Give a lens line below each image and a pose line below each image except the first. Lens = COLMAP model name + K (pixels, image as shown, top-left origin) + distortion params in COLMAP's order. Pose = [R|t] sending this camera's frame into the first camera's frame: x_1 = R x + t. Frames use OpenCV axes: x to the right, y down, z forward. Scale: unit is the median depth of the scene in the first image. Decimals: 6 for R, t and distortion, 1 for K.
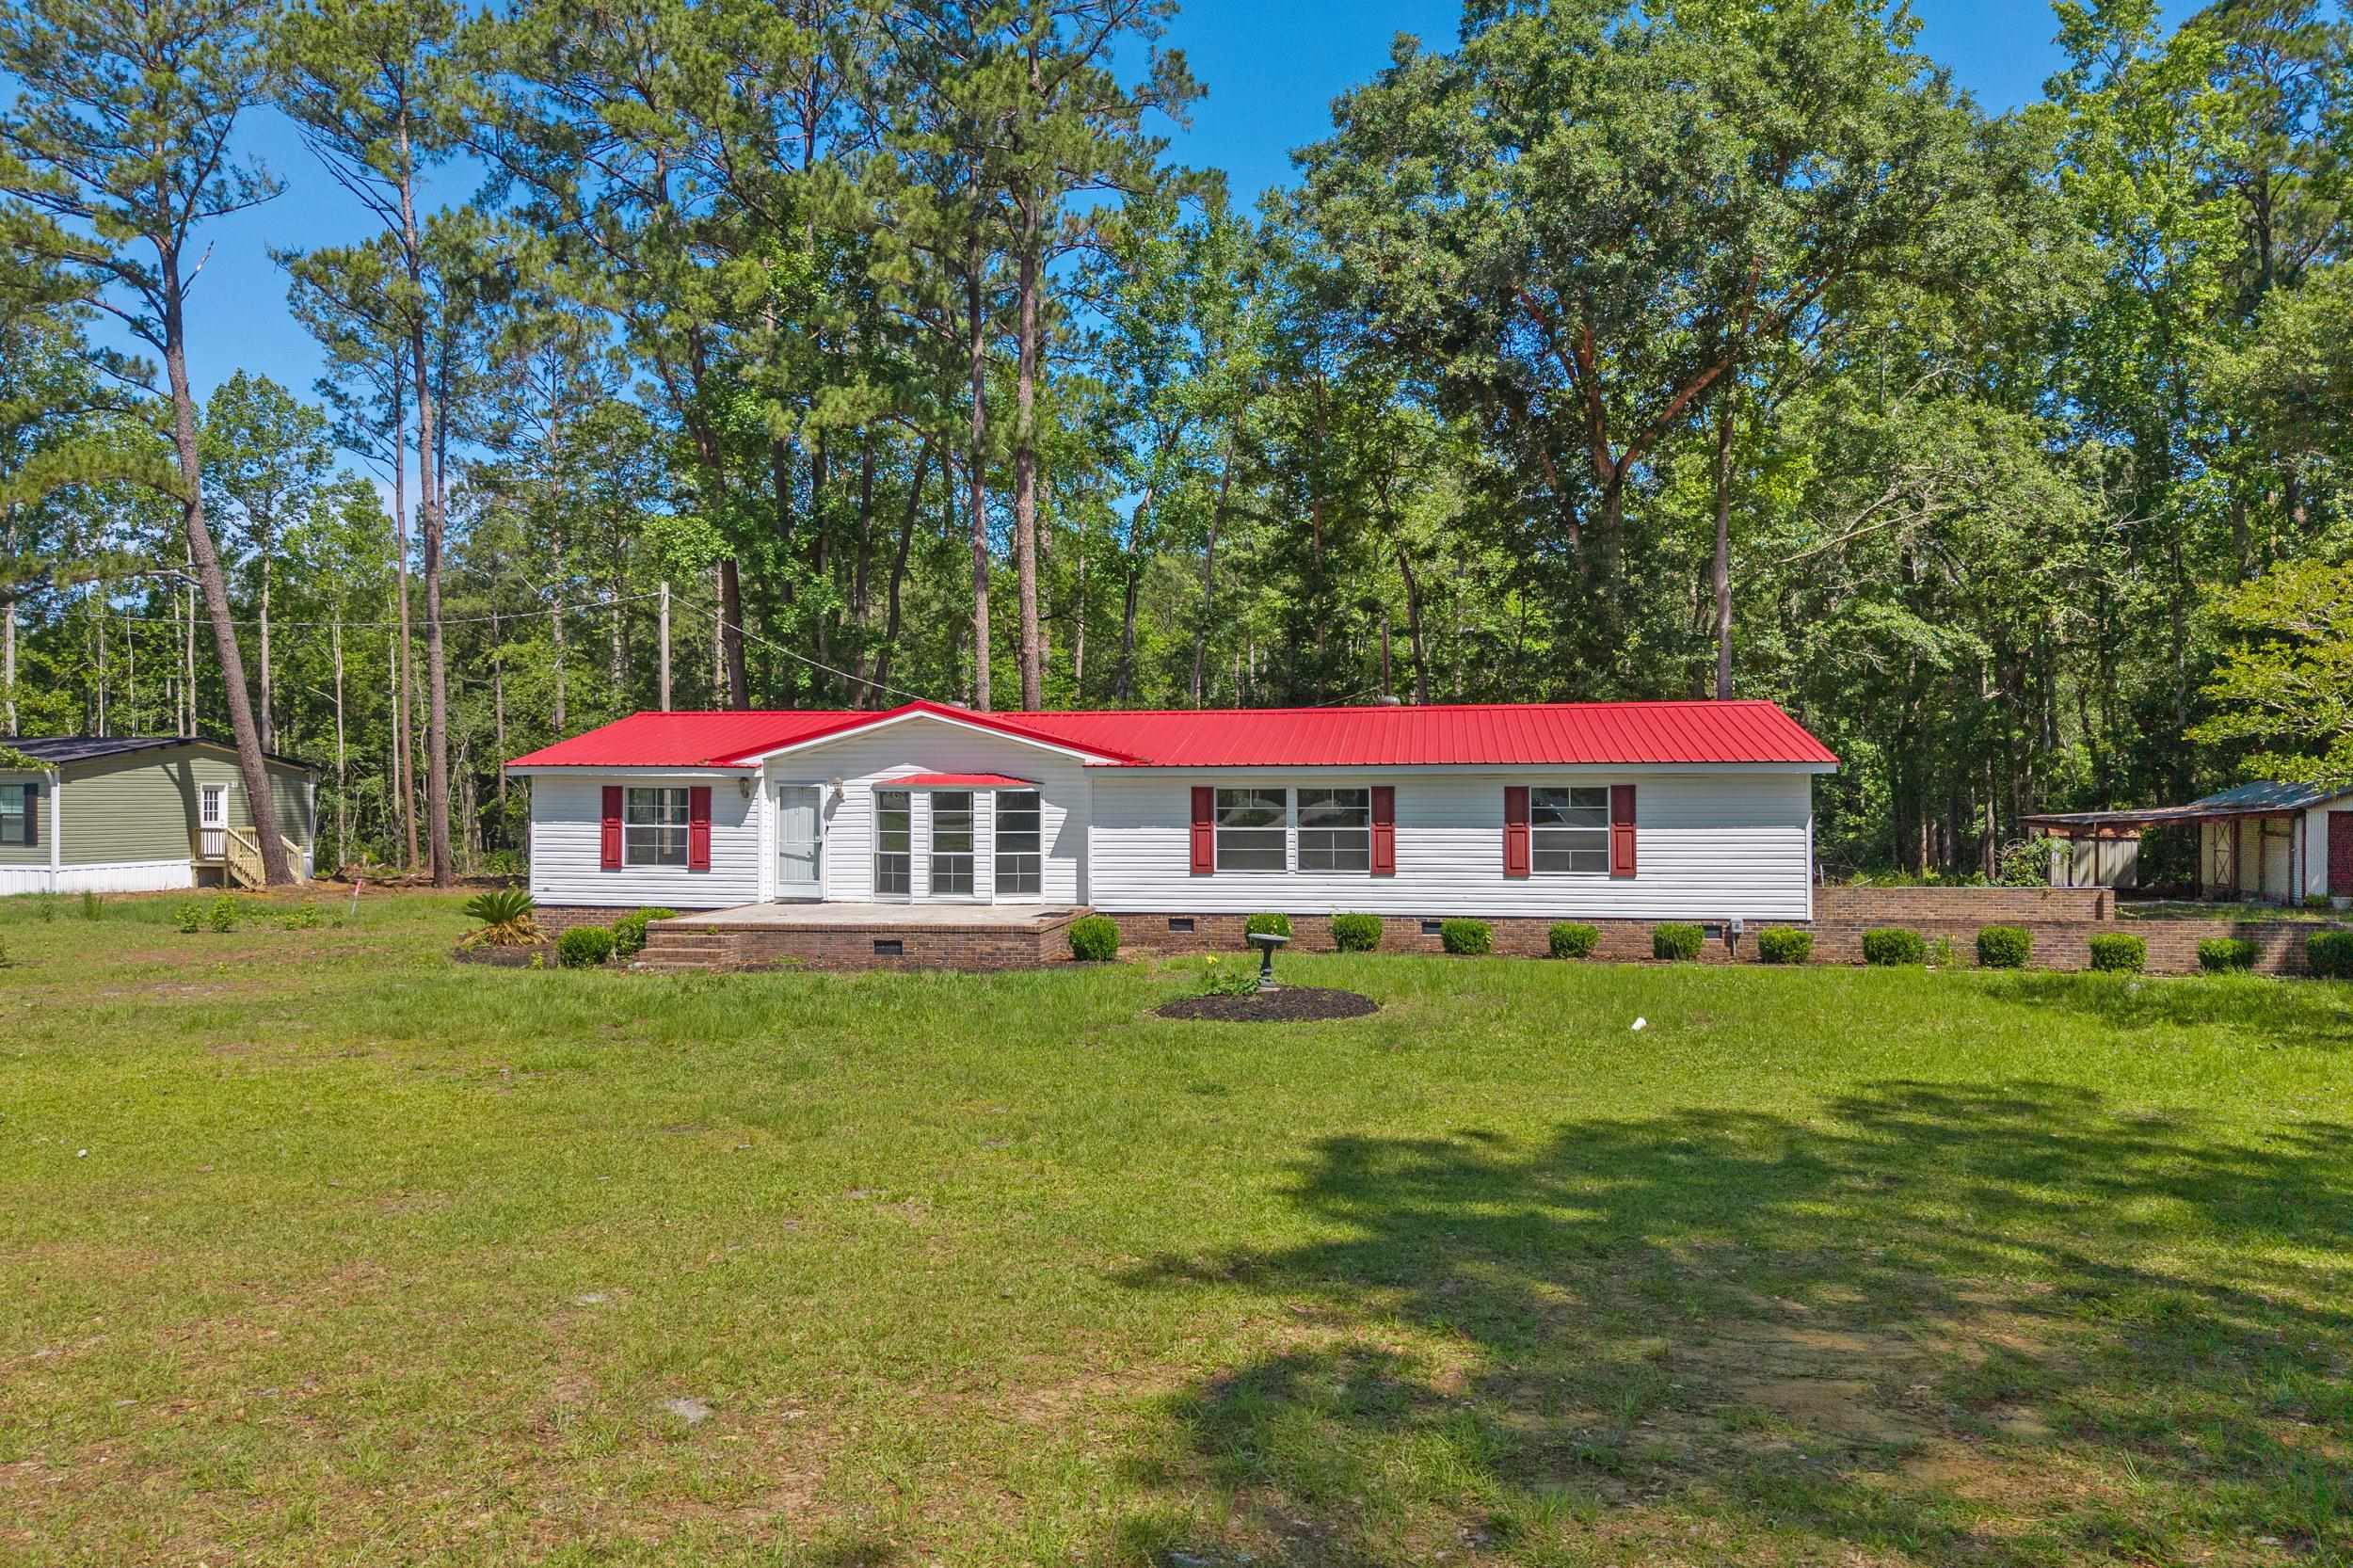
lens RADIAL K [[1586.3, 0, 1157.9], [0, 1586.3, 783.1], [0, 0, 1]] dist [-0.005073, -0.003622]
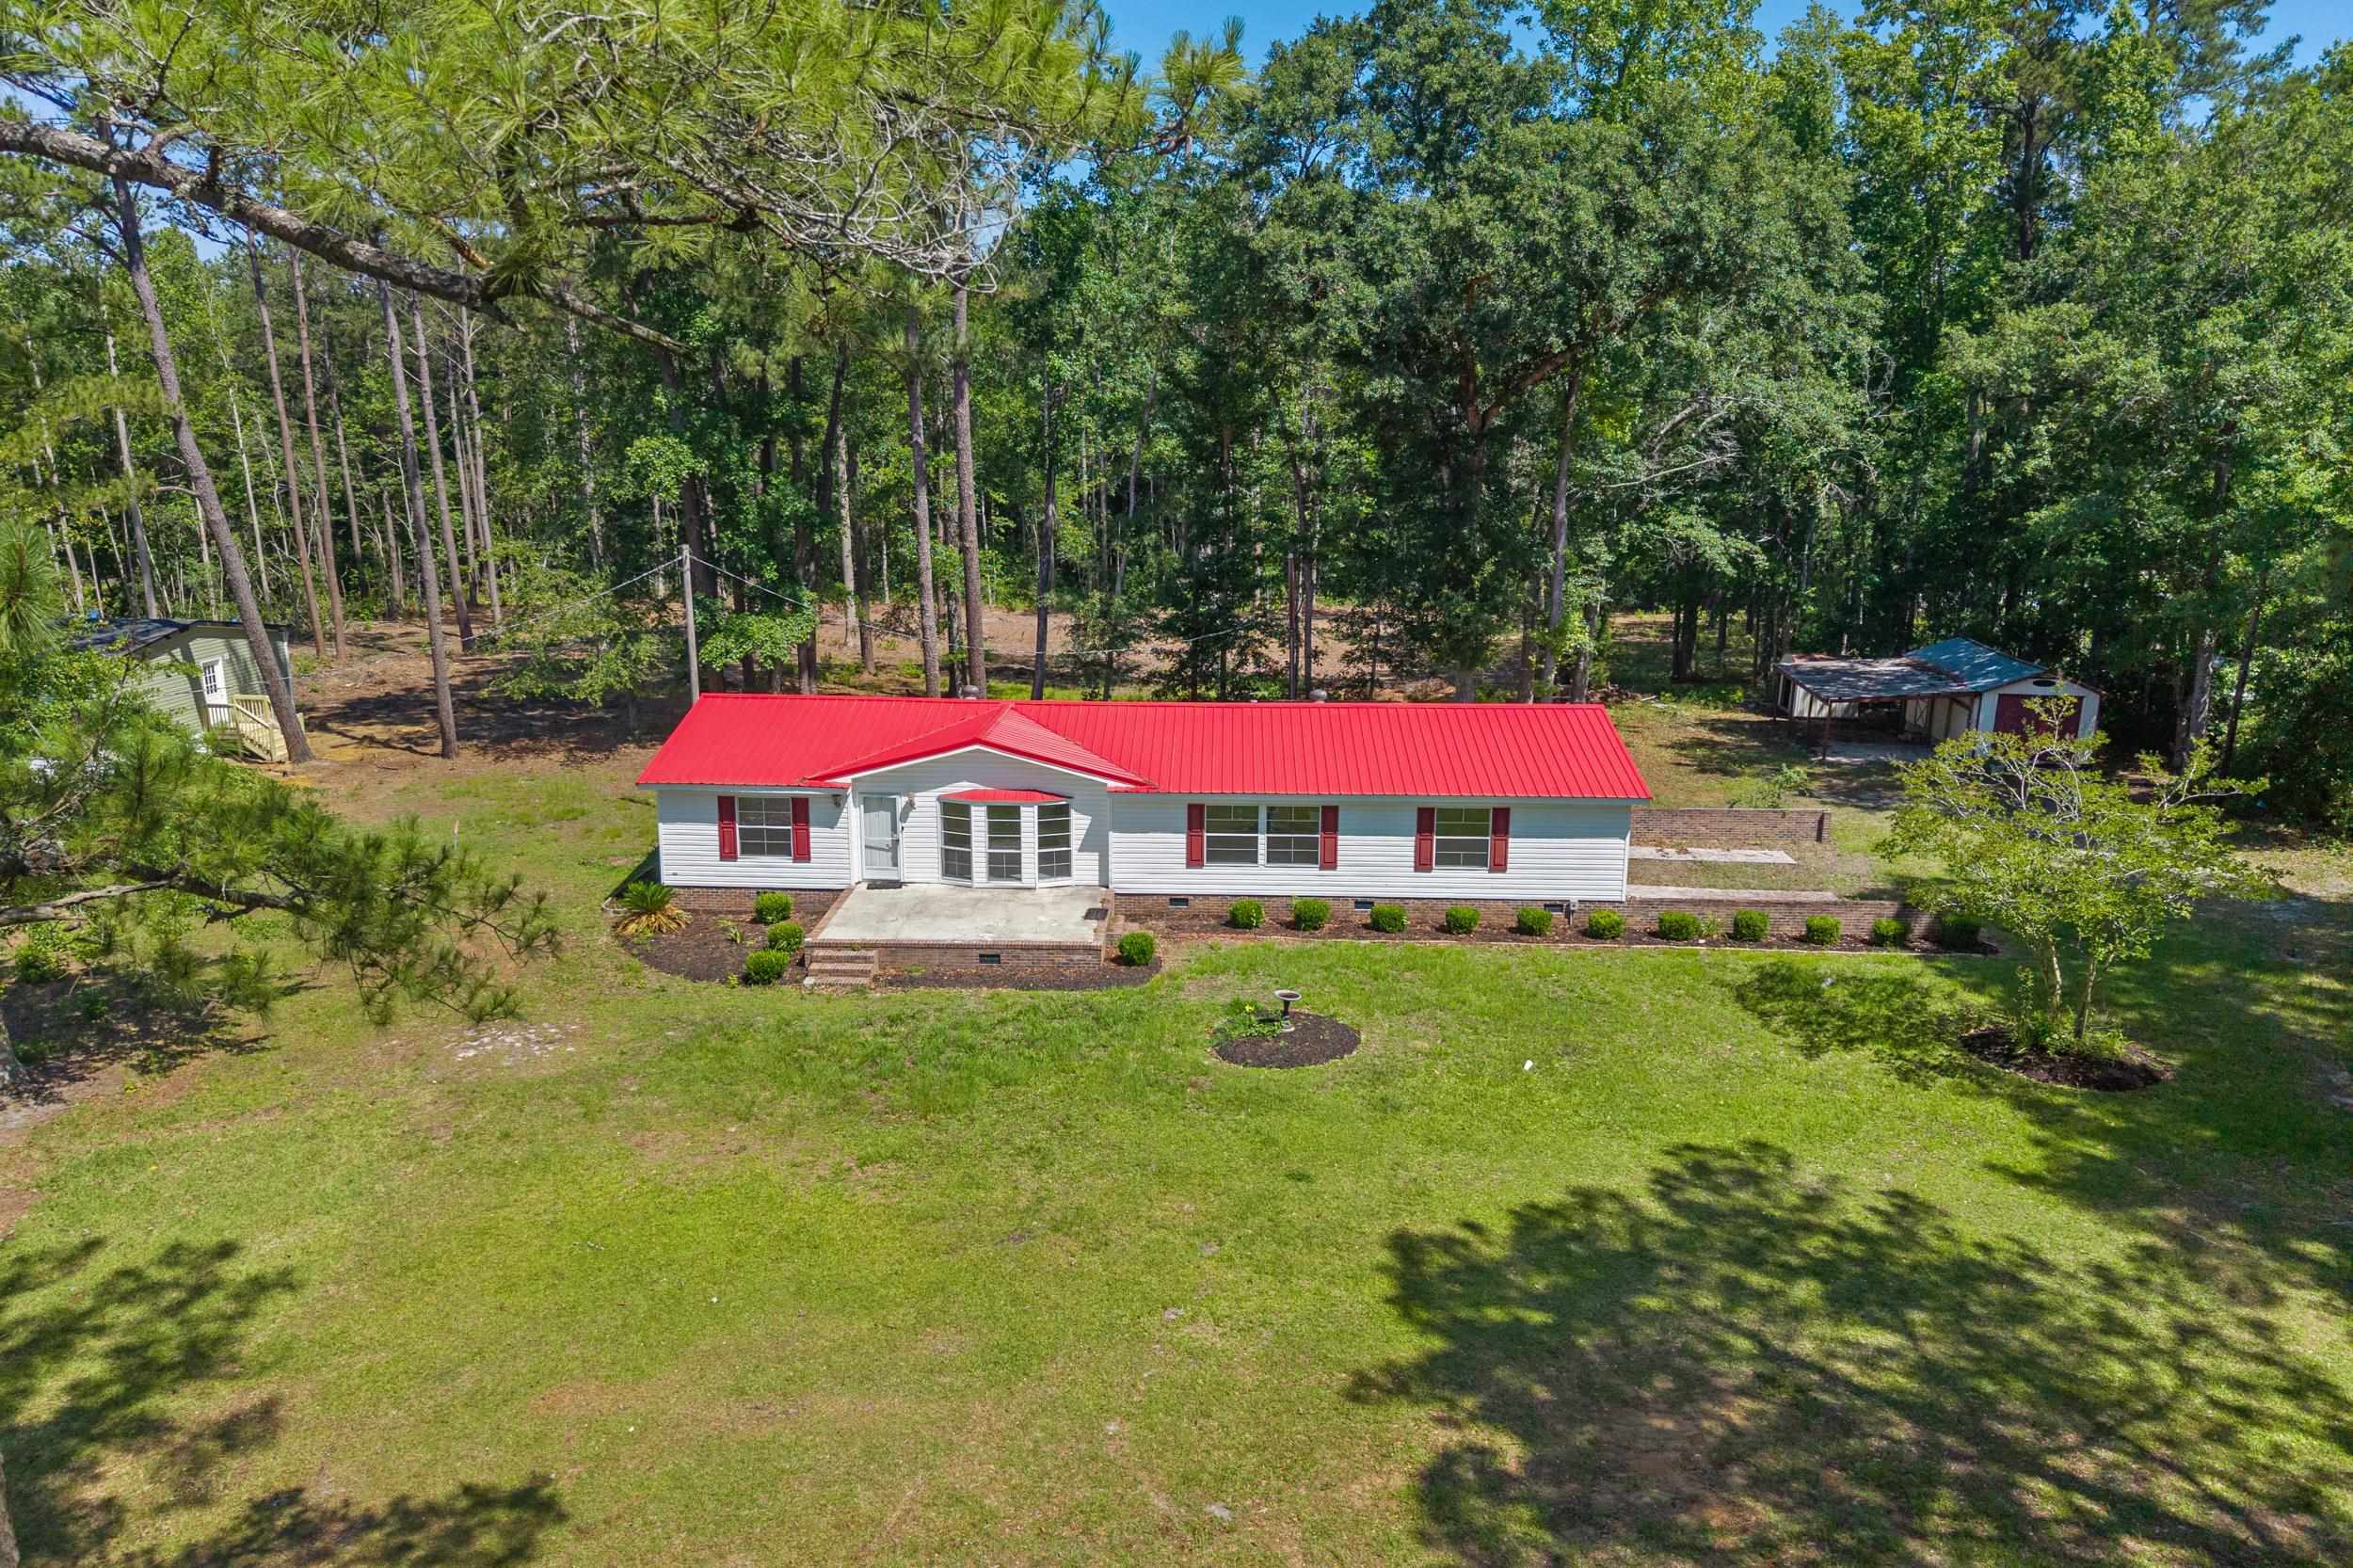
lens RADIAL K [[1586.3, 0, 1164.0], [0, 1586.3, 778.9], [0, 0, 1]] dist [-0.005073, -0.003622]
pose [[0.990797, -0.019496, 0.133945, -0.175394], [-0.011982, 0.973056, 0.230259, -0.321858], [-0.134825, -0.229745, 0.963867, -0.275150]]
